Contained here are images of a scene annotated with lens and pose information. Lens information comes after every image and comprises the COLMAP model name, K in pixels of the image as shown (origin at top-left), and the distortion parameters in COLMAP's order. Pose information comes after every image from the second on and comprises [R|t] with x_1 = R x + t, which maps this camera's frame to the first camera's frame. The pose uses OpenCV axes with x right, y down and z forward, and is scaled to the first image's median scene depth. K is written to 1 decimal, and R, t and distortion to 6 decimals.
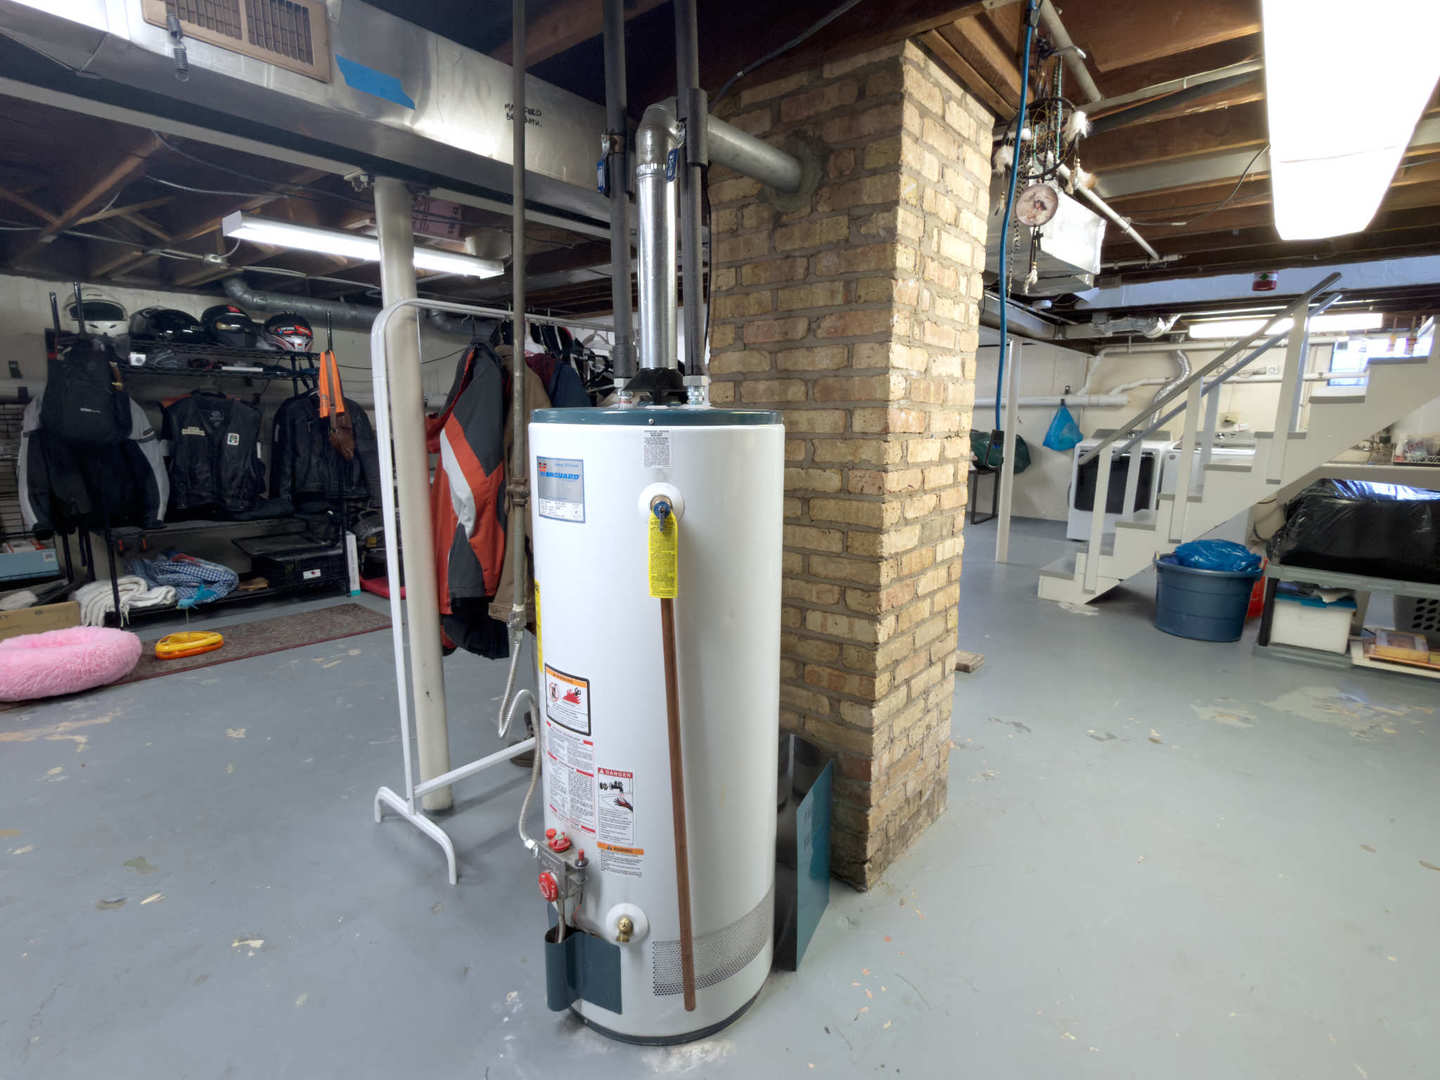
lens RADIAL K [[718.2, 0, 719.4], [0, 718.2, 539.6], [0, 0, 1]] dist [0.004090, -0.000378]
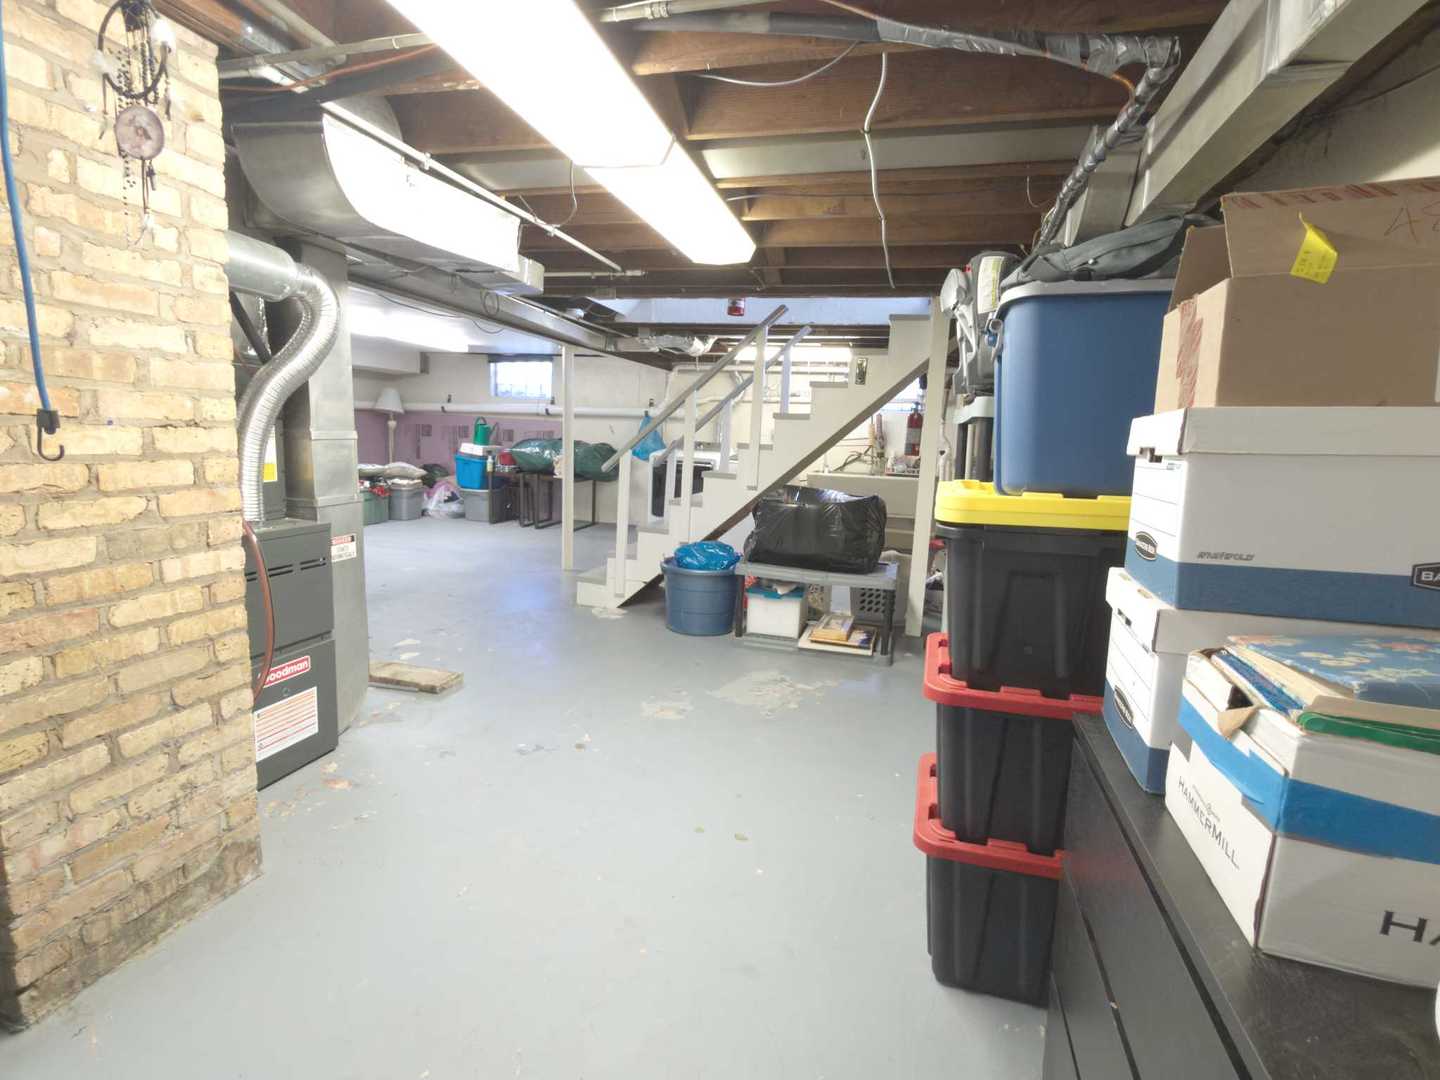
lens RADIAL K [[718.2, 0, 720.9], [0, 718.2, 539.6], [0, 0, 1]] dist [0.004090, -0.000378]
pose [[0.911856, -0.027889, 0.409563, 0.294560], [0.033611, 0.999412, -0.006779, 0.005739], [-0.409133, 0.019948, 0.912257, 0.007308]]
